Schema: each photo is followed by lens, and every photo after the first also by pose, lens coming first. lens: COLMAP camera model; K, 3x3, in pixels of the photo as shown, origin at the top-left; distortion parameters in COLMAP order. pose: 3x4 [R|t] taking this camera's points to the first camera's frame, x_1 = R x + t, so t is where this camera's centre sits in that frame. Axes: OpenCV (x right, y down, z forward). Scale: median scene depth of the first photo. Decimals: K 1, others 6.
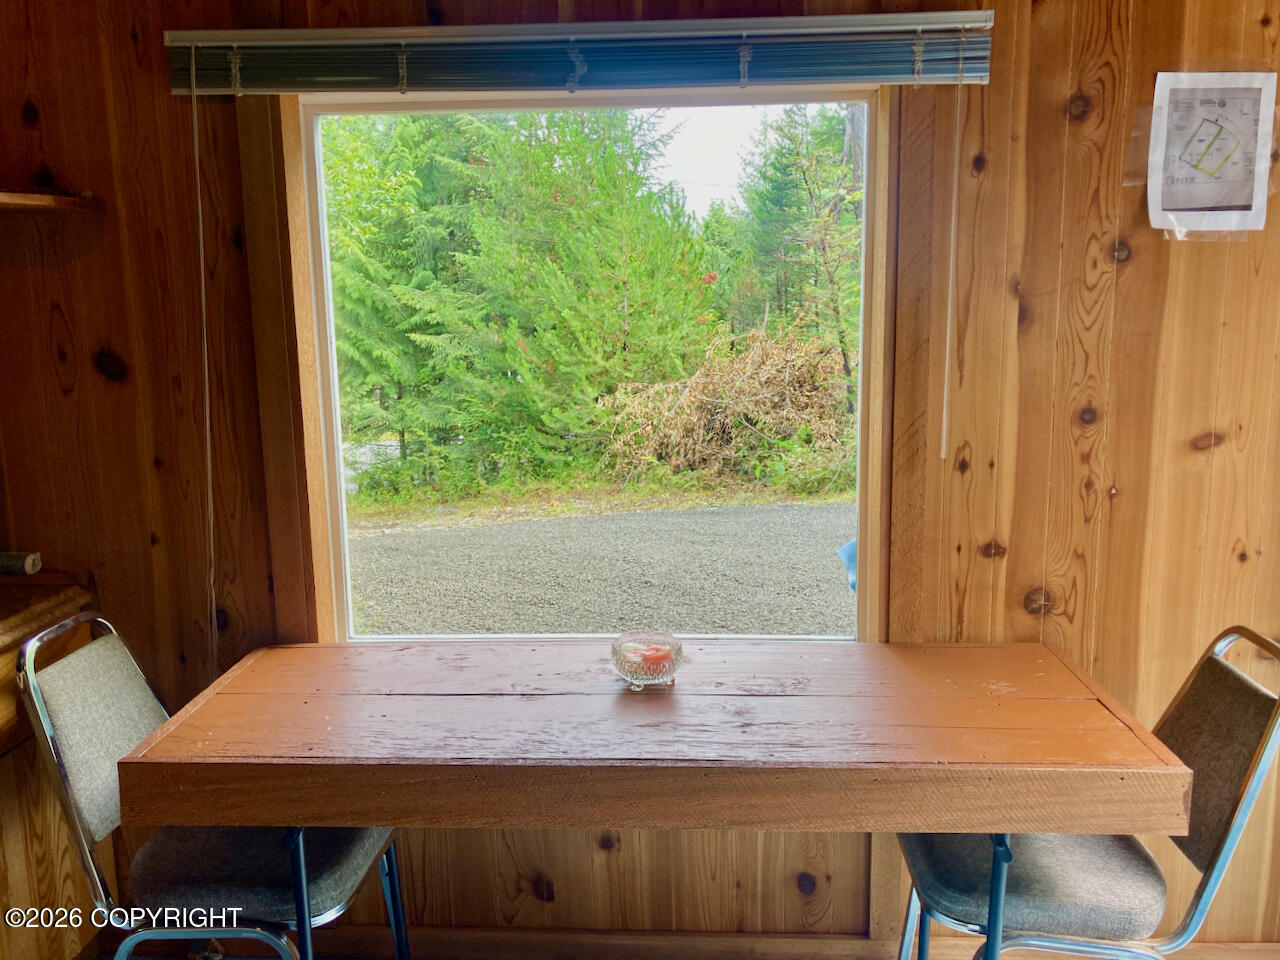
lens RADIAL K [[1062.9, 0, 640.0], [0, 1062.9, 480.0], [0, 0, 1]] dist [0.013716, -0.015293]
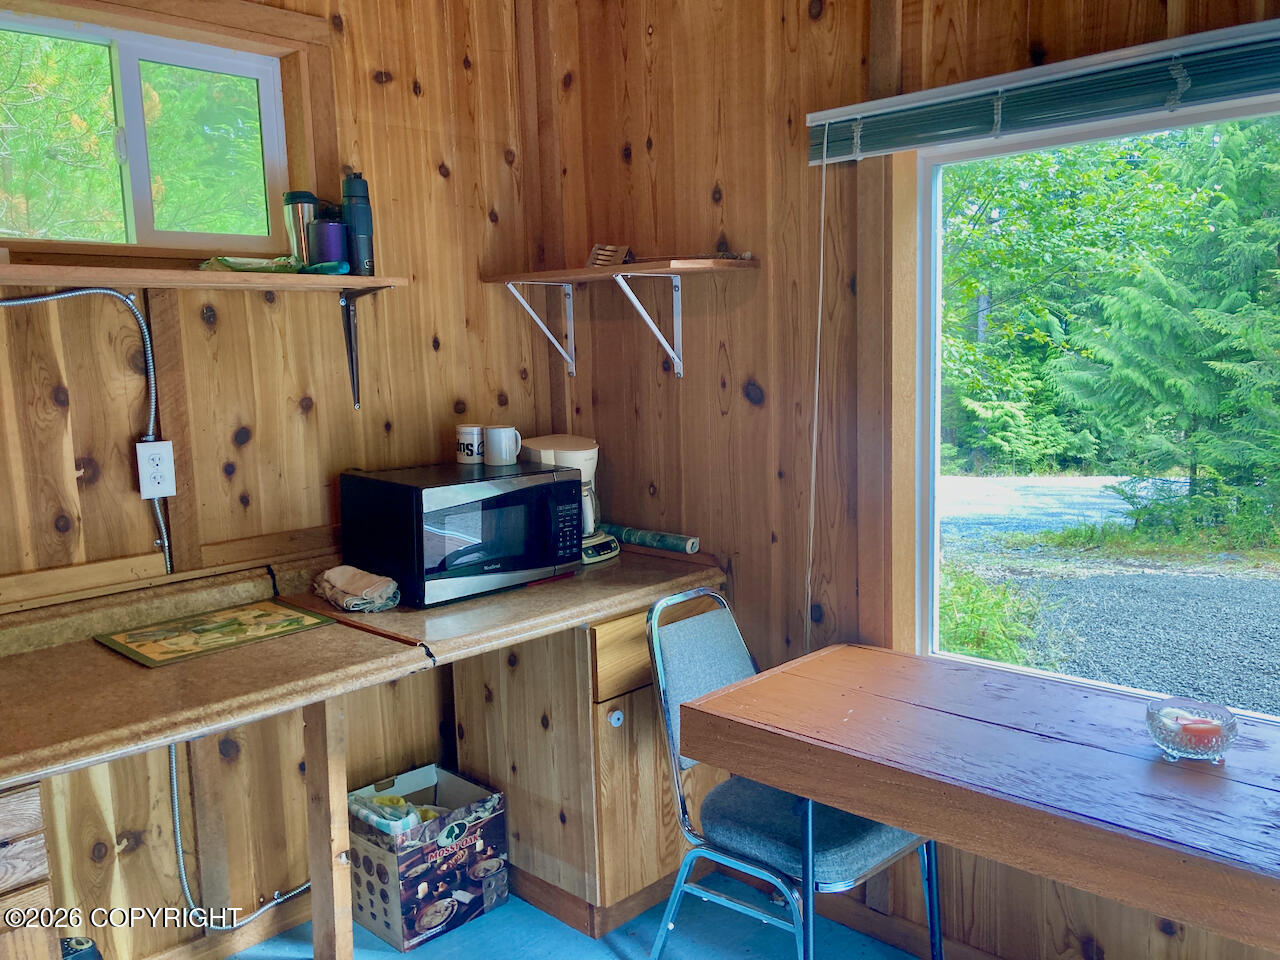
lens RADIAL K [[1045.6, 0, 640.0], [0, 1045.6, 480.0], [0, 0, 1]] dist [0.064998, -0.110774]
pose [[0.748067, 0.074865, -0.659387, 0.203339], [-0.090617, 0.995833, 0.010260, -0.007504], [0.657407, 0.052077, 0.751734, 0.011073]]
